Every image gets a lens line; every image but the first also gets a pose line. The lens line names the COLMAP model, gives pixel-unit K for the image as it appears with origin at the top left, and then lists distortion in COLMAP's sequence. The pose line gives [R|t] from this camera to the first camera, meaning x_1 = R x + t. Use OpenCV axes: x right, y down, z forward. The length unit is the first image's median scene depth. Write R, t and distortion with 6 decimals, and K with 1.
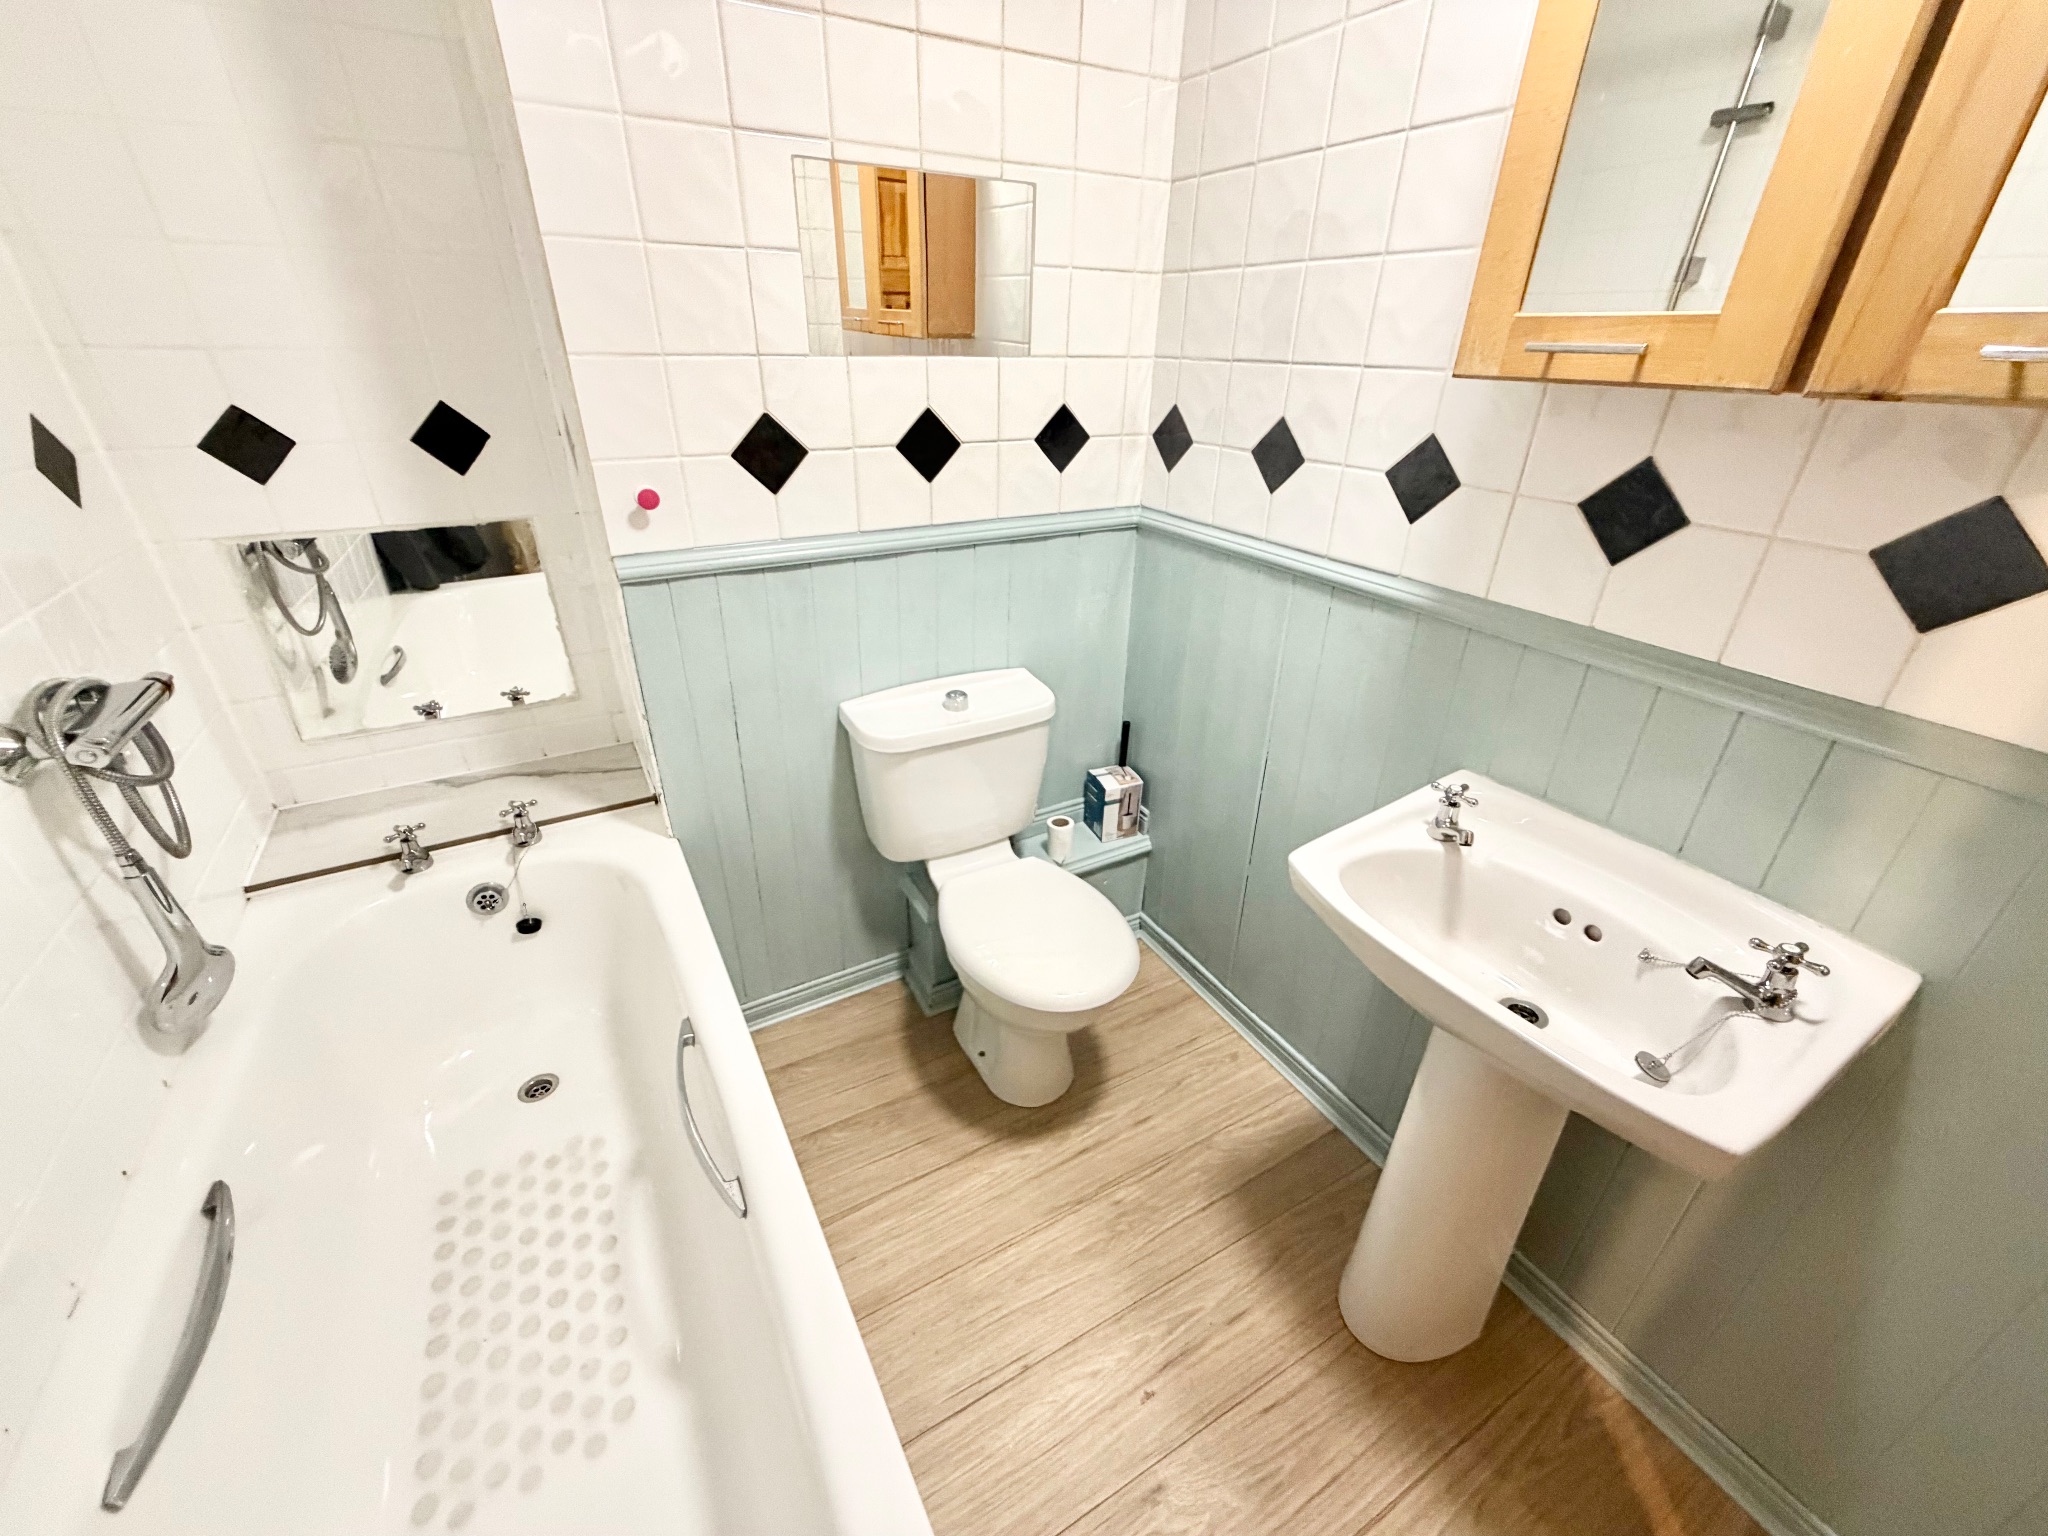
lens RADIAL K [[812.7, 0, 1018.4], [0, 812.7, 770.4], [0, 0, 1]] dist [-0.001533, 0.000217]
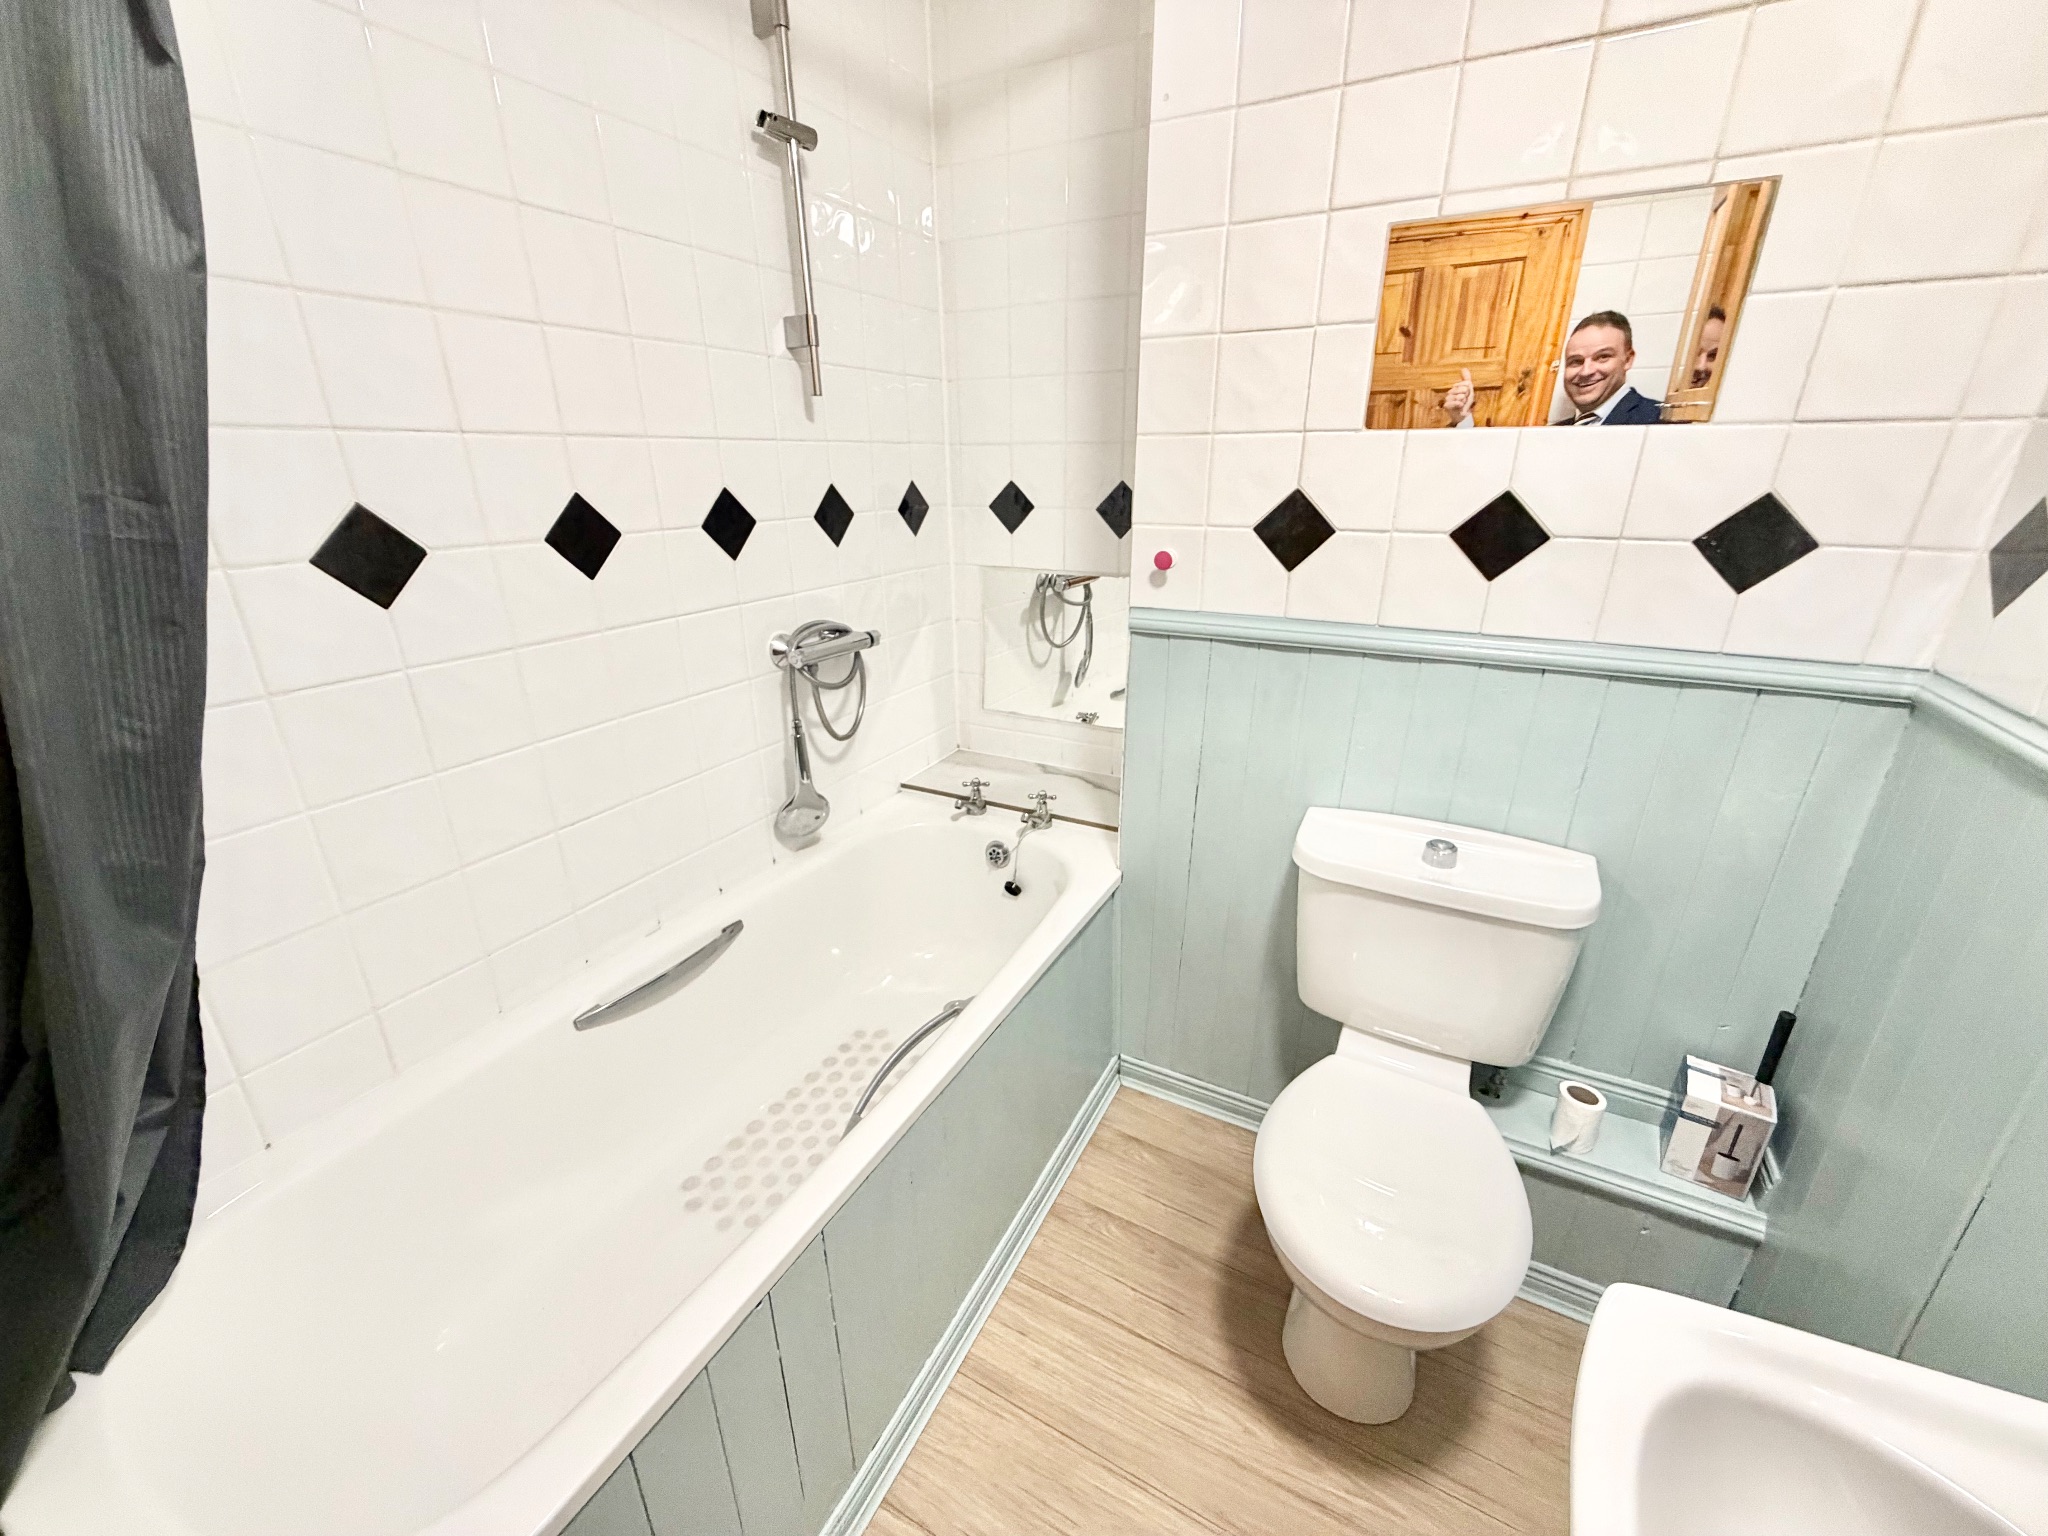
lens RADIAL K [[812.7, 0, 1018.4], [0, 812.7, 770.4], [0, 0, 1]] dist [-0.001533, 0.000217]
pose [[0.534075, 0.284991, -0.795955, 0.318160], [-0.385265, 0.920076, 0.070924, -0.061442], [0.752552, 0.268775, 0.601187, 0.218314]]
